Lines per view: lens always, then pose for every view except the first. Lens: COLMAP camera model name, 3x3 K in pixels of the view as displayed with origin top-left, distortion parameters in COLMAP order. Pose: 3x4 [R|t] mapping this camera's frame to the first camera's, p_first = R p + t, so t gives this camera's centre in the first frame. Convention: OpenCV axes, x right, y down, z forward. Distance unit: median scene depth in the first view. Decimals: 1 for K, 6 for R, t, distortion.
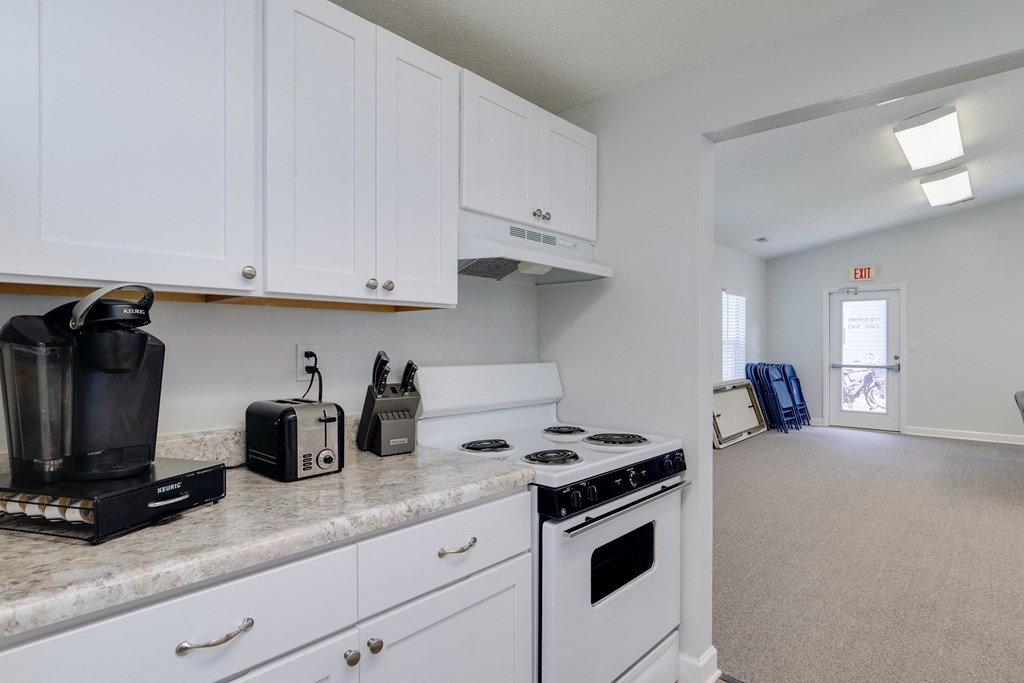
lens RADIAL K [[539.3, 0, 517.6], [0, 539.3, 344.4], [0, 0, 1]] dist [-0.002994, -0.000233]
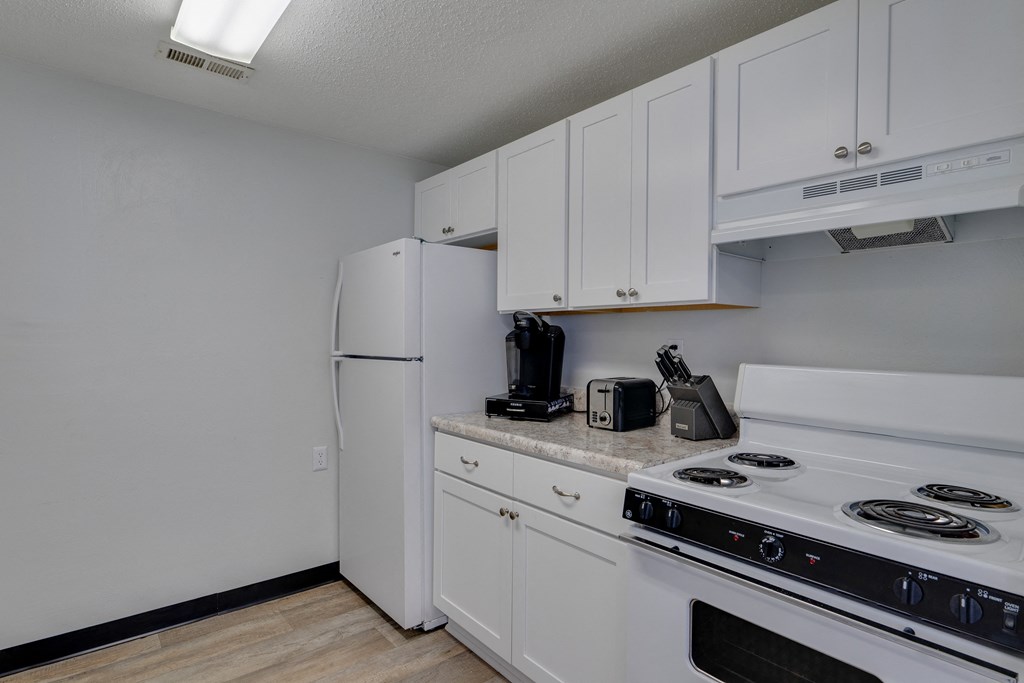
lens RADIAL K [[530.1, 0, 516.5], [0, 530.1, 336.6], [0, 0, 1]] dist [-0.005181, -0.001186]
pose [[-0.129941, -0.001908, -0.991520, 1.061919], [-0.007864, 0.999969, -0.000893, -0.003146], [0.991490, 0.007681, -0.129952, 0.930934]]
